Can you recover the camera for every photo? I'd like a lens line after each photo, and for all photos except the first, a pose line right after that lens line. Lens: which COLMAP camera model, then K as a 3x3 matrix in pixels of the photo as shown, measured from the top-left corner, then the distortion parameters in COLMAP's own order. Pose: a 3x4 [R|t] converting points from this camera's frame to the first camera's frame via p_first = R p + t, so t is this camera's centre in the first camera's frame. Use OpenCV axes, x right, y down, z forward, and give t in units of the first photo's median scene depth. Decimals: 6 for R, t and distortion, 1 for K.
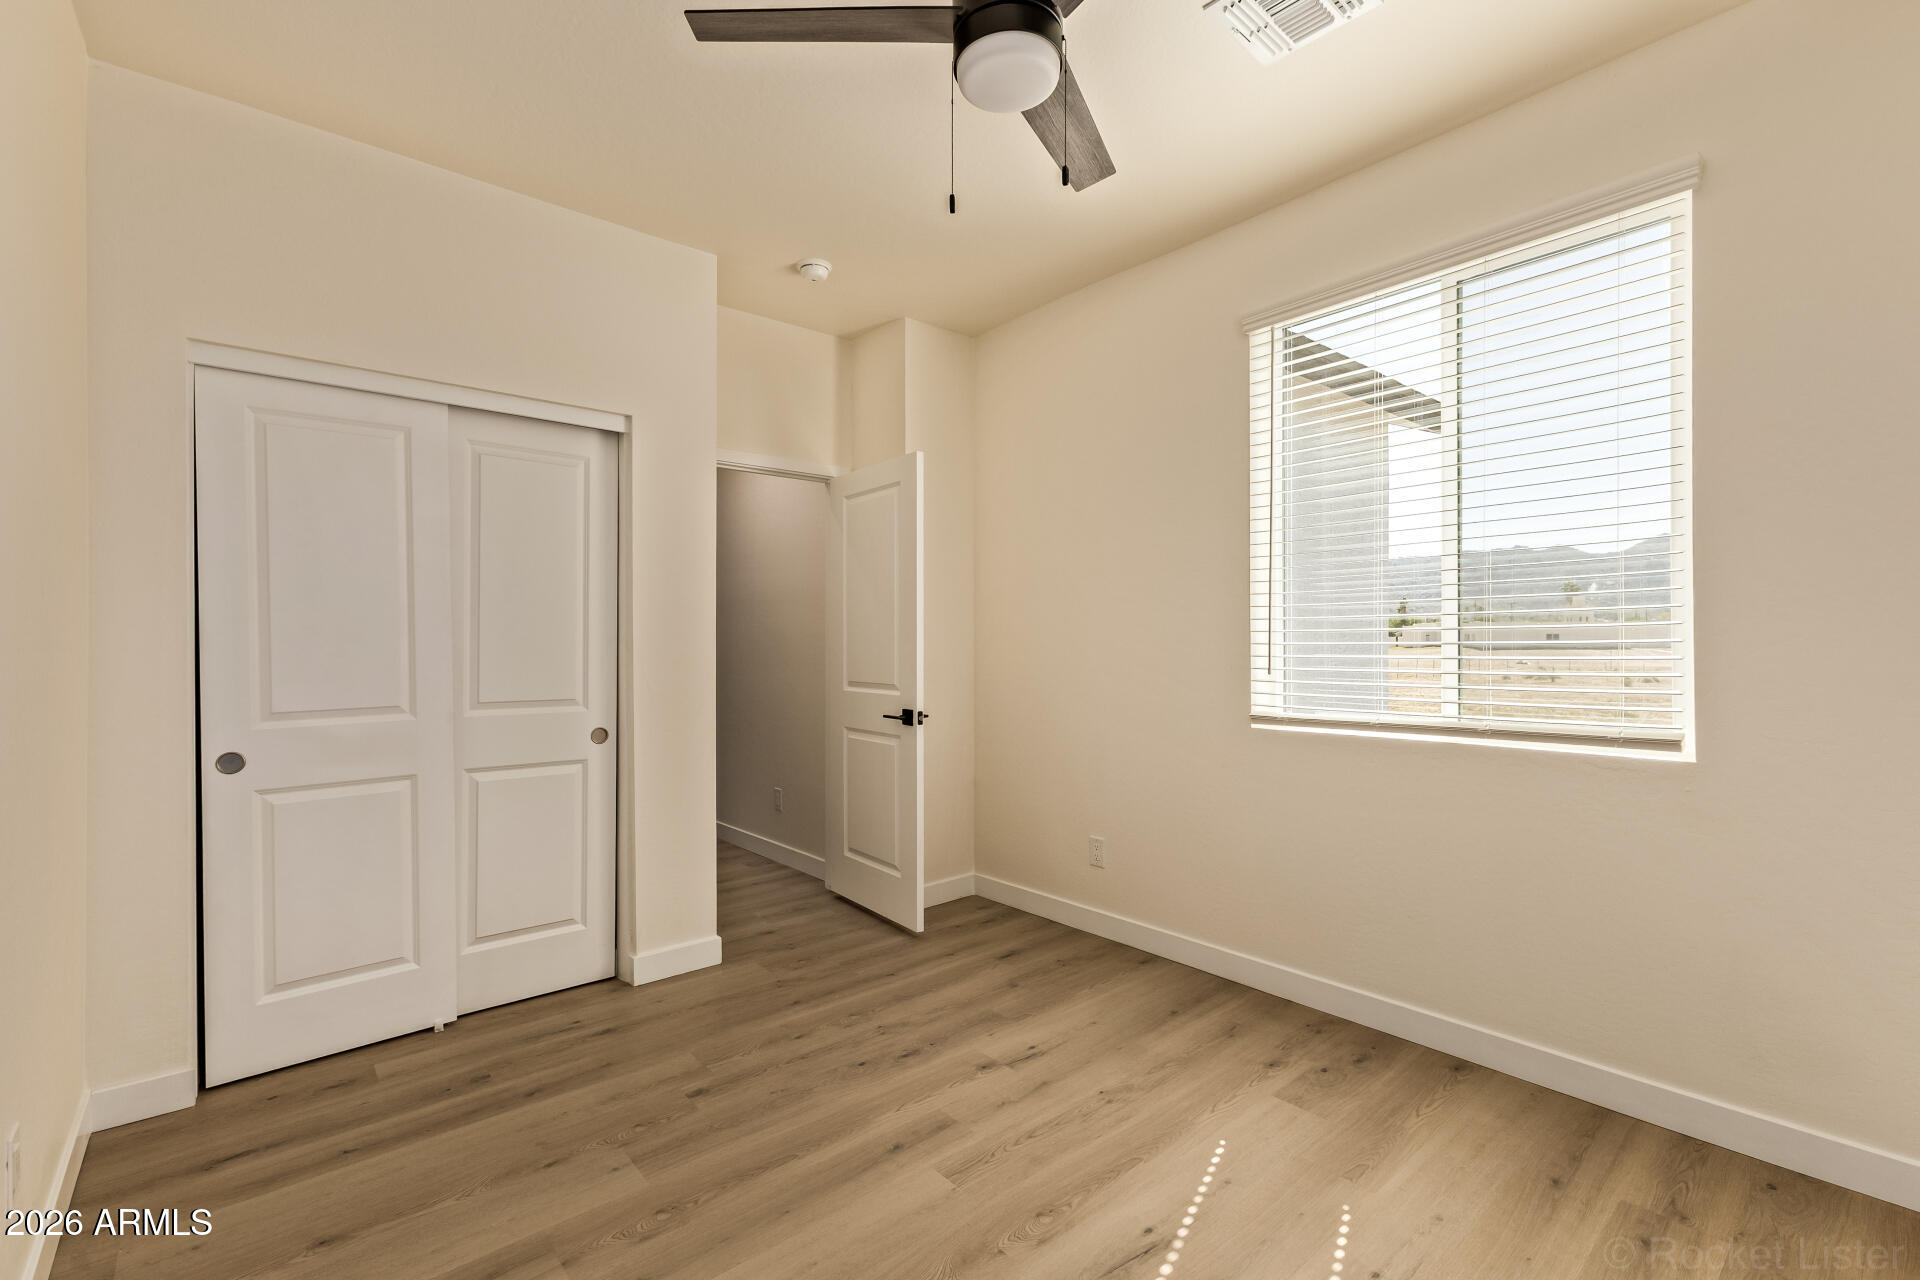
lens RADIAL K [[834.9, 0, 955.3], [0, 834.9, 640.4], [0, 0, 1]] dist [0.009900, -0.000041]
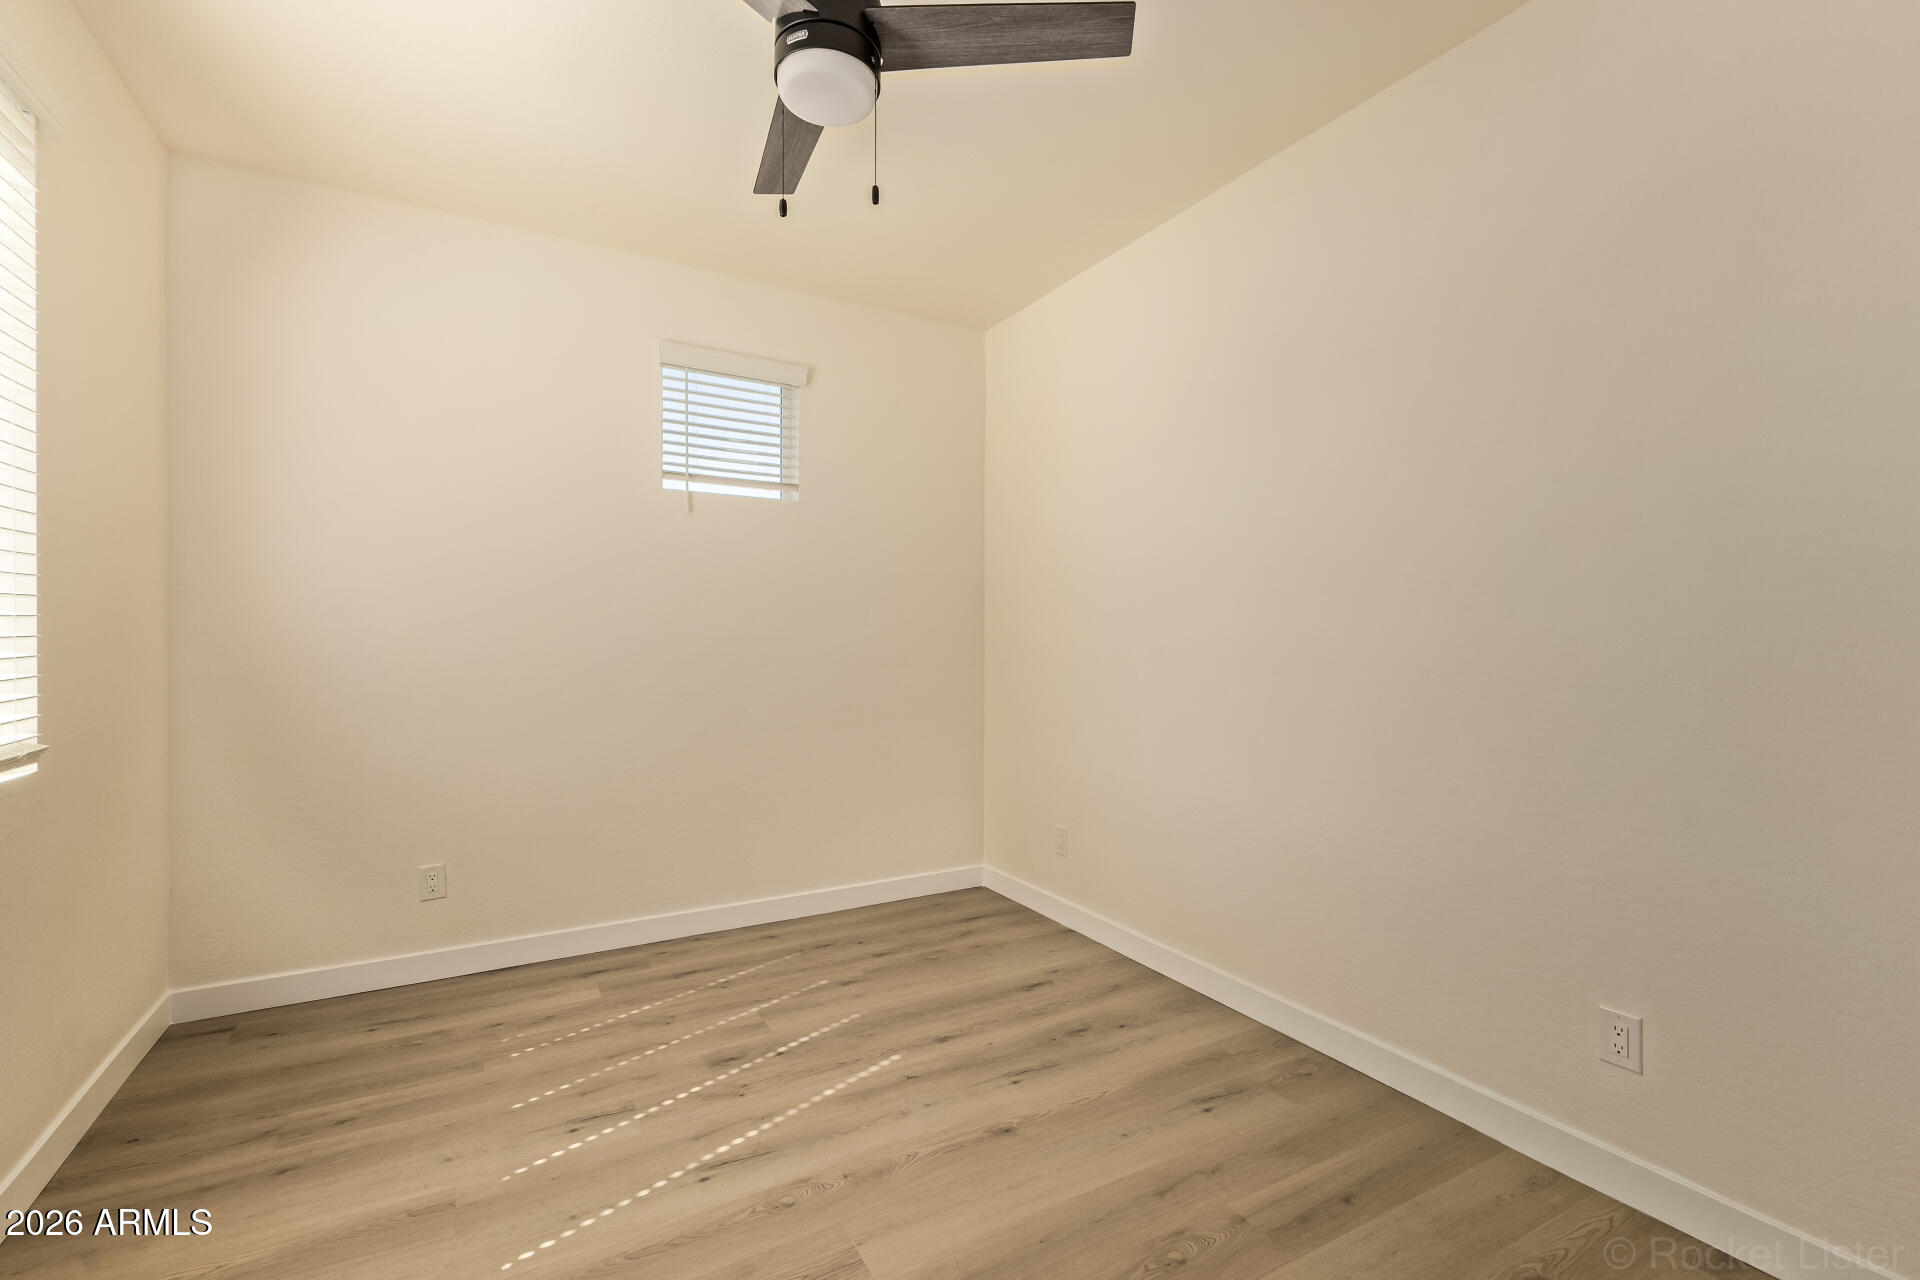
lens RADIAL K [[834.9, 0, 955.3], [0, 834.9, 640.4], [0, 0, 1]] dist [0.009900, -0.000041]
pose [[-0.982327, 0.000665, 0.187170, -0.283079], [-0.001175, 0.999952, -0.009720, 0.017466], [-0.187167, -0.009768, -0.982279, 1.954904]]
